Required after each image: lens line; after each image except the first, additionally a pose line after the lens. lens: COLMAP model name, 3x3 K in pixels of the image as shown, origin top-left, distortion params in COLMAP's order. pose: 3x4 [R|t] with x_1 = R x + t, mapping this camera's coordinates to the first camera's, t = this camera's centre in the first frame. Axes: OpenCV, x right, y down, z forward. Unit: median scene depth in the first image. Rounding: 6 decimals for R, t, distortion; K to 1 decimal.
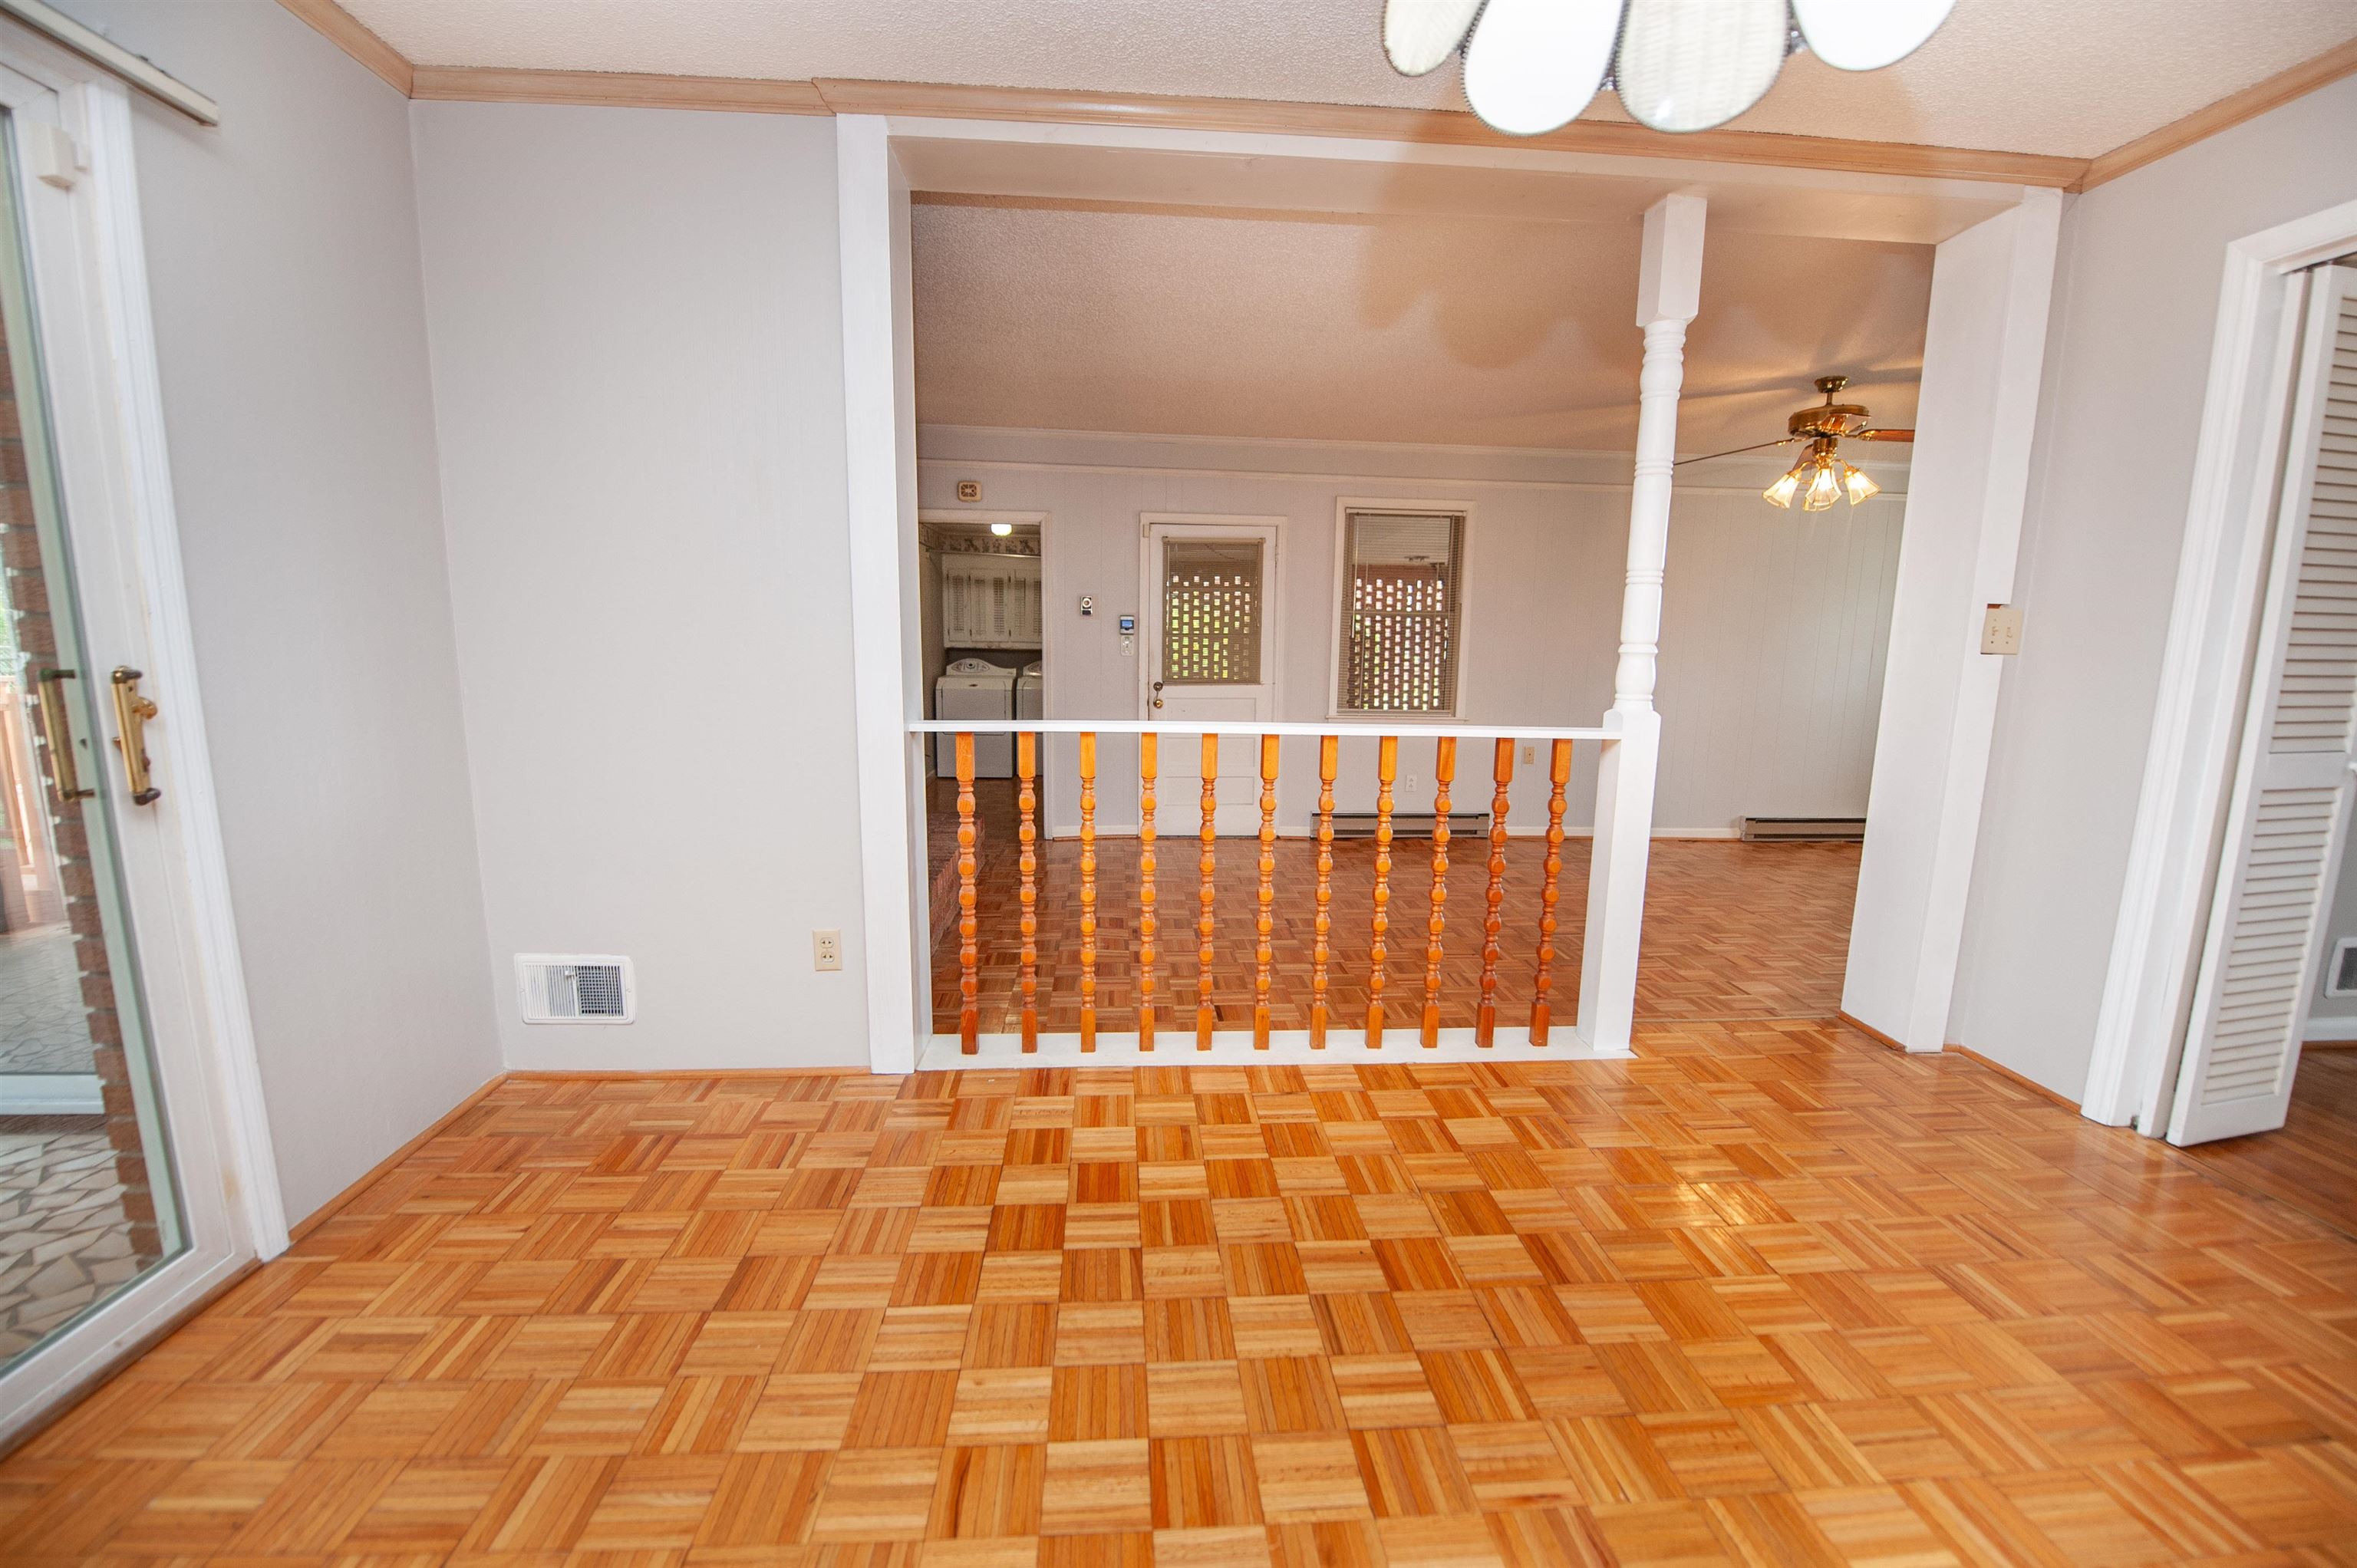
lens RADIAL K [[941.6, 0, 1182.2], [0, 941.6, 783.5], [0, 0, 1]] dist [-0.017612, -0.001688]
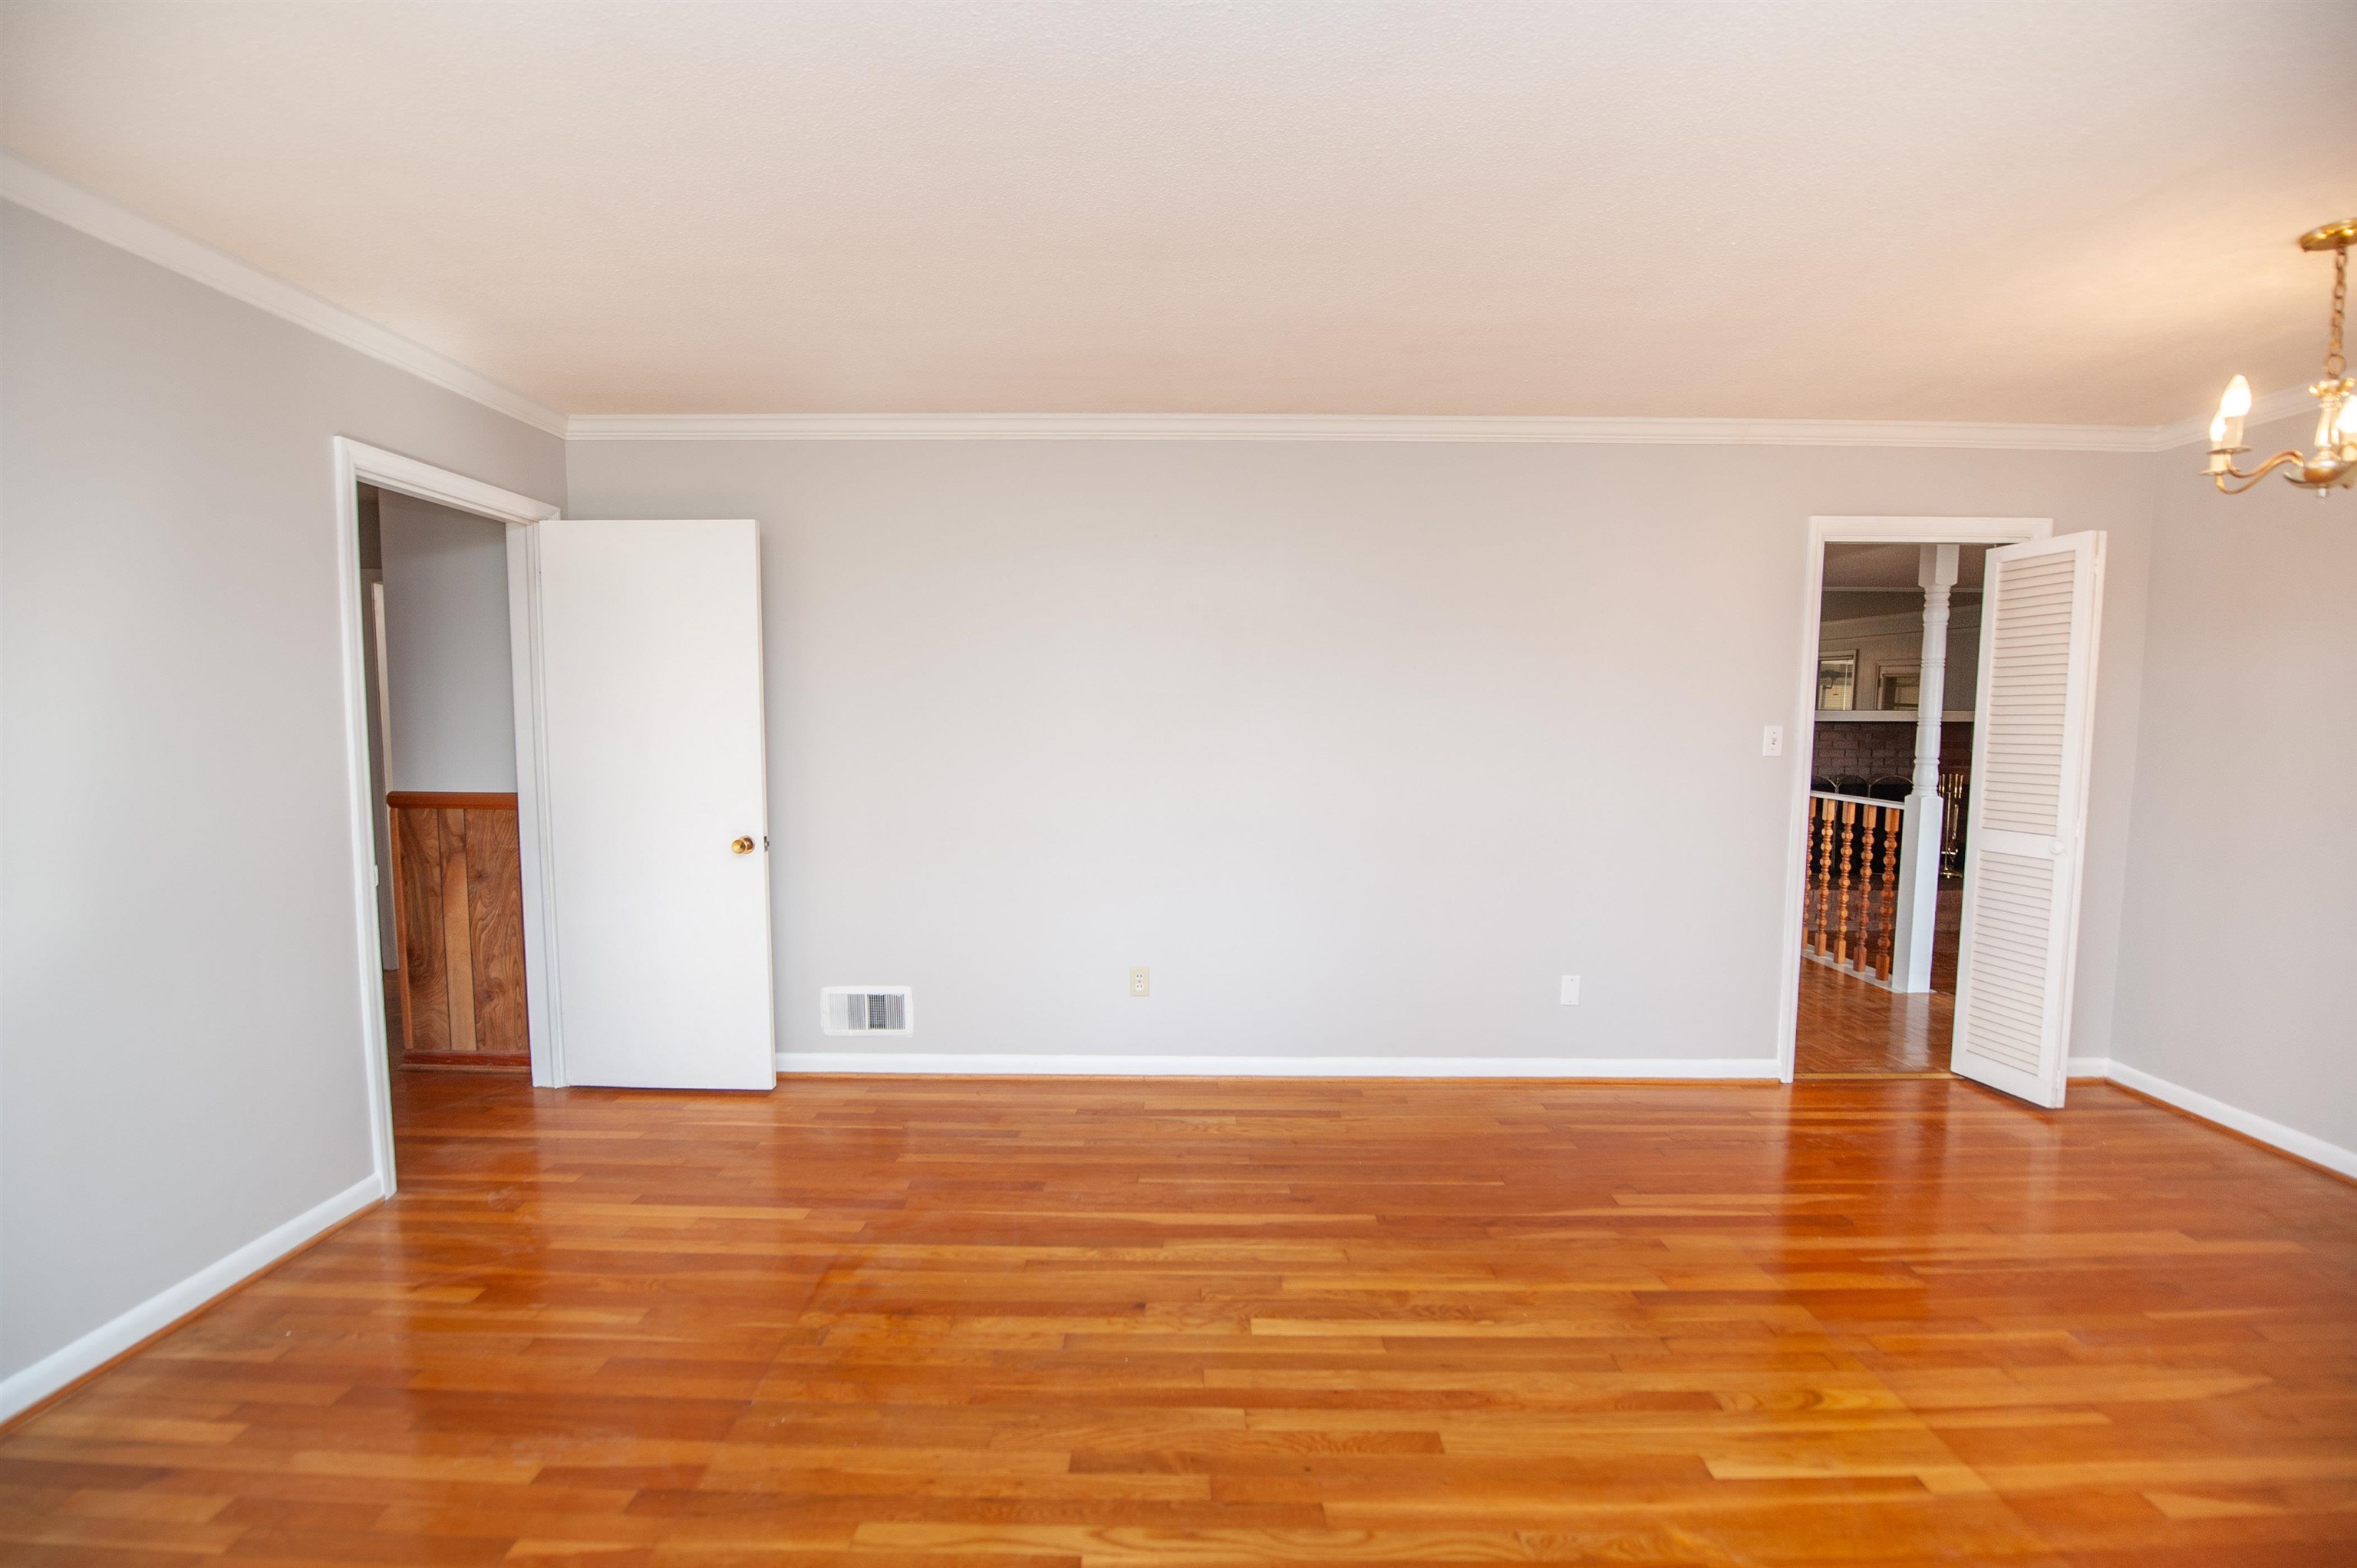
lens RADIAL K [[941.6, 0, 1196.2], [0, 941.6, 790.7], [0, 0, 1]] dist [-0.017612, -0.001688]
pose [[-0.077027, 0.074221, -0.994263, 0.609360], [-0.161112, 0.983193, 0.085877, -0.004371], [0.983926, 0.166802, -0.063774, -0.063118]]
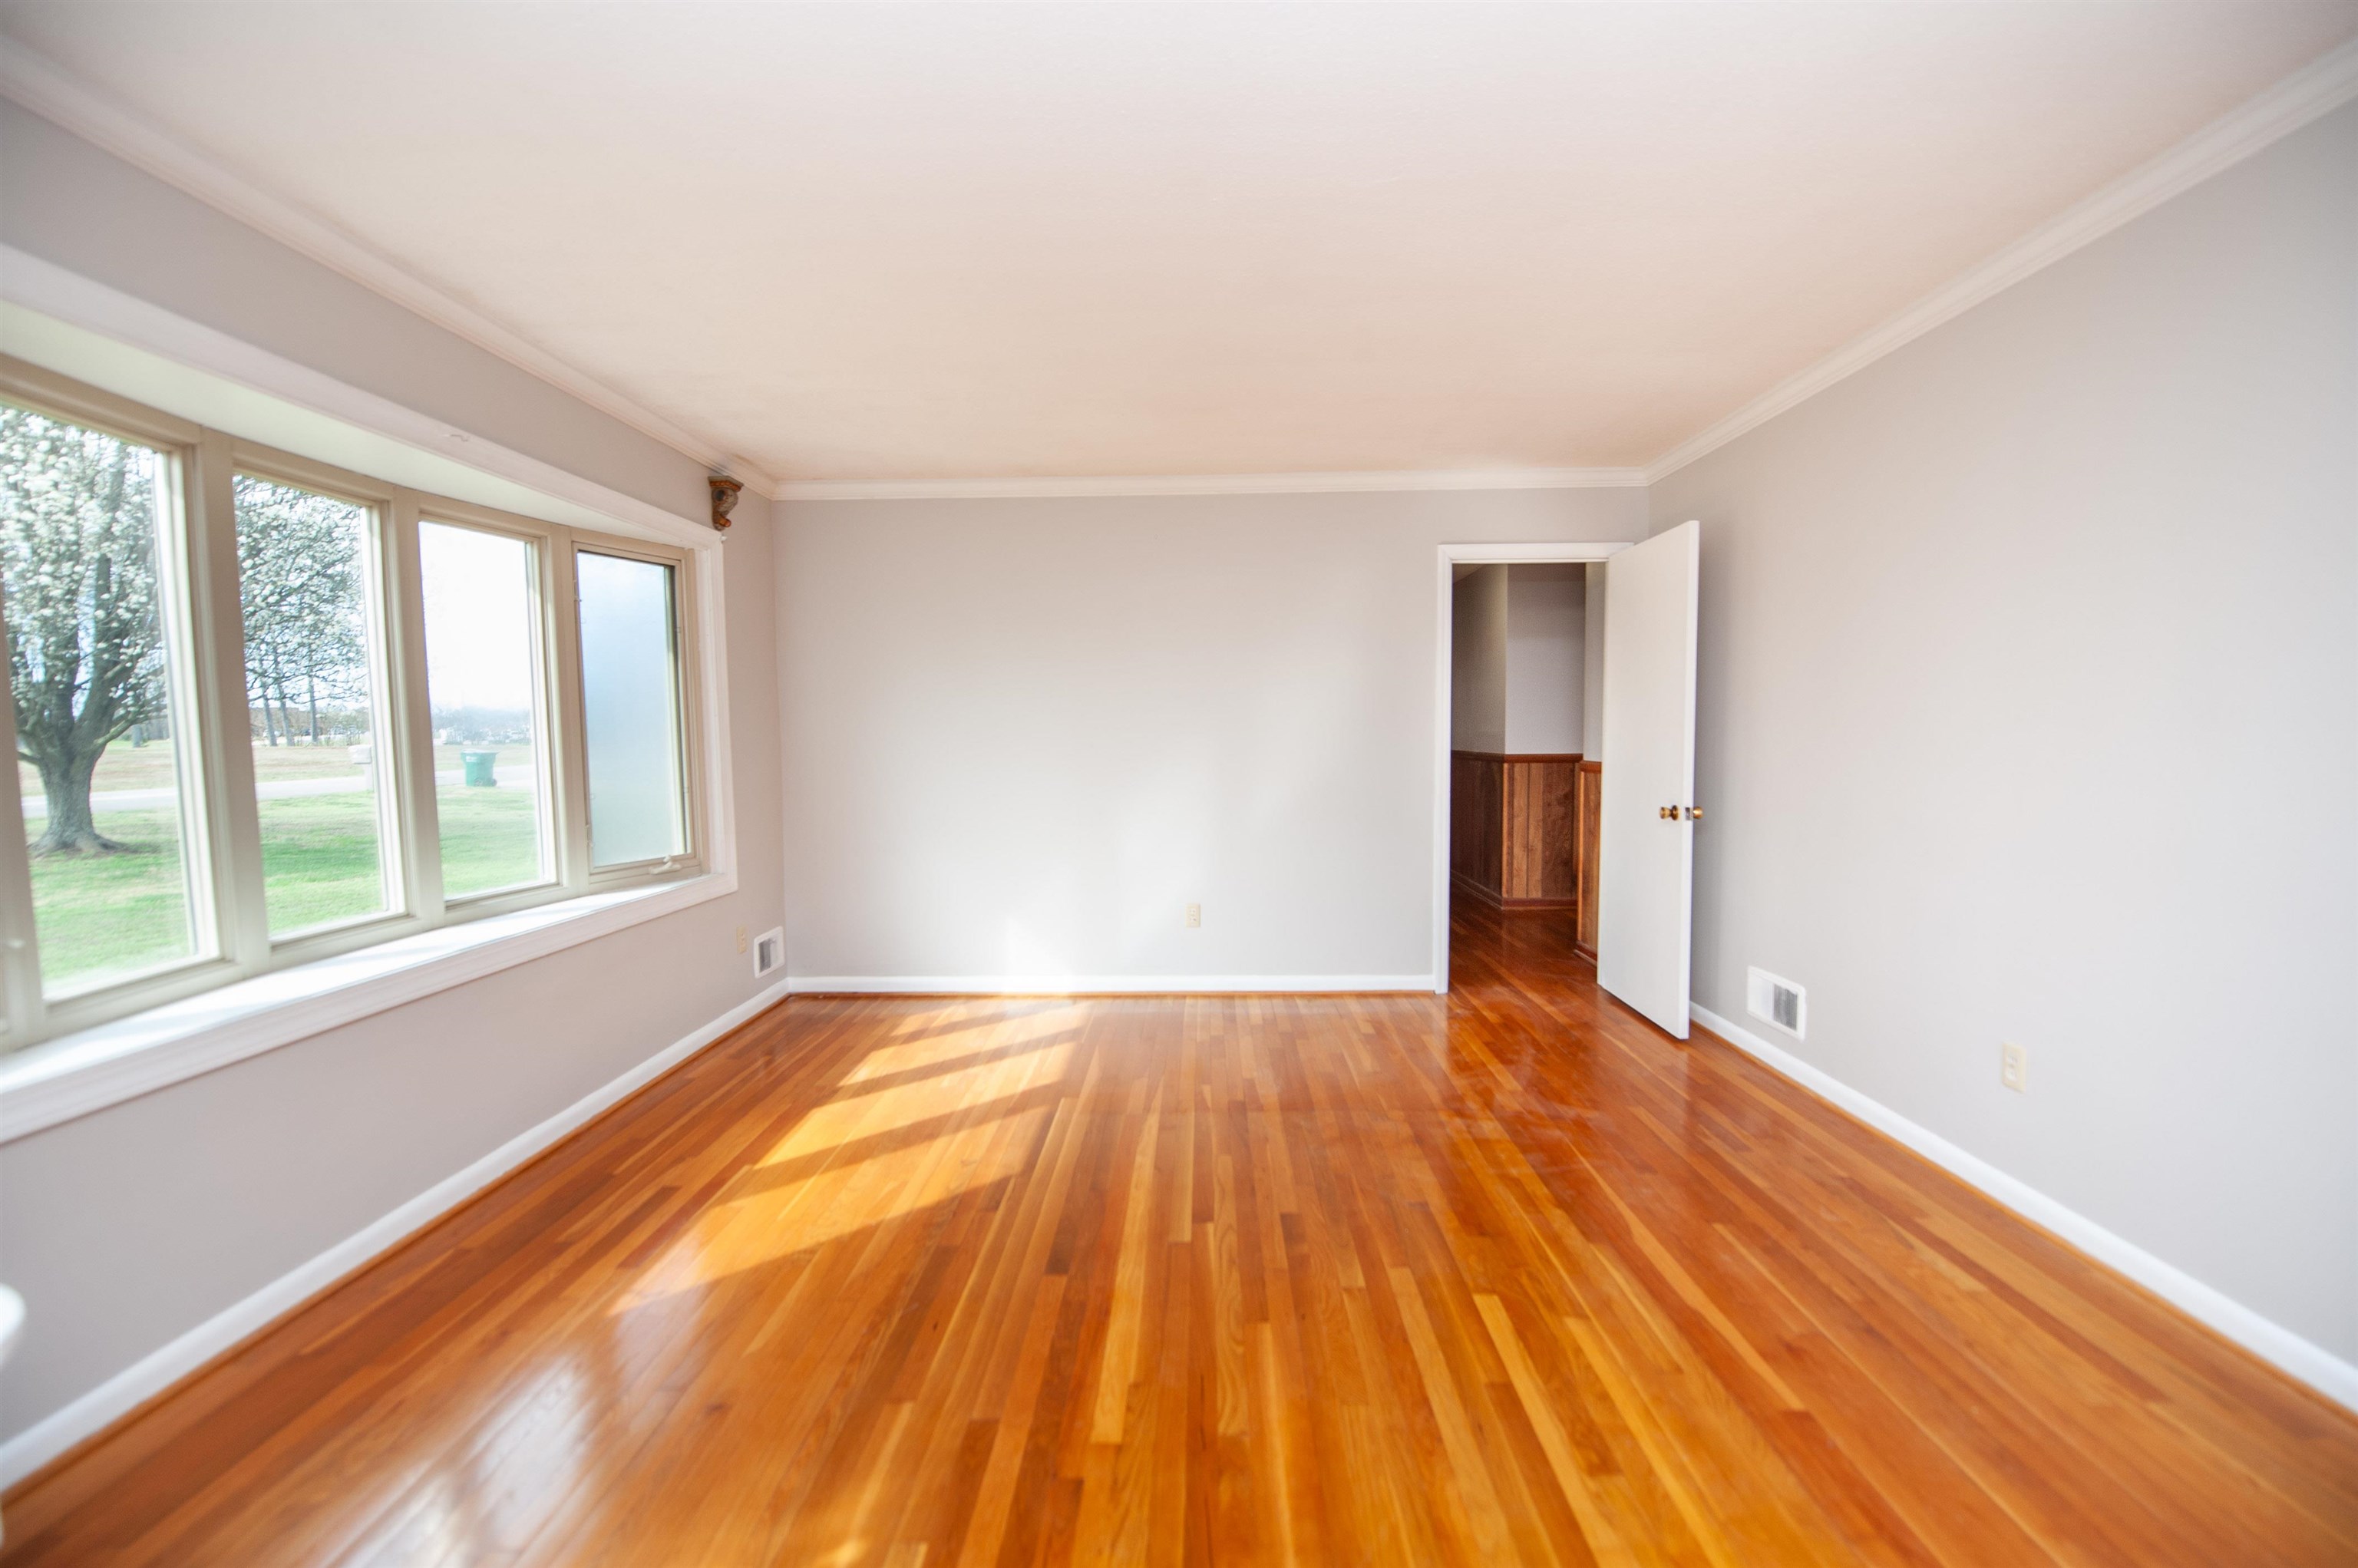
lens RADIAL K [[942.0, 0, 1185.0], [0, 942.0, 794.6], [0, 0, 1]] dist [-0.017612, -0.001688]
pose [[-0.996059, 0.002322, 0.088666, 0.452627], [0.021891, 0.975168, 0.220383, -0.025176], [-0.085952, 0.221456, -0.971375, 0.141656]]
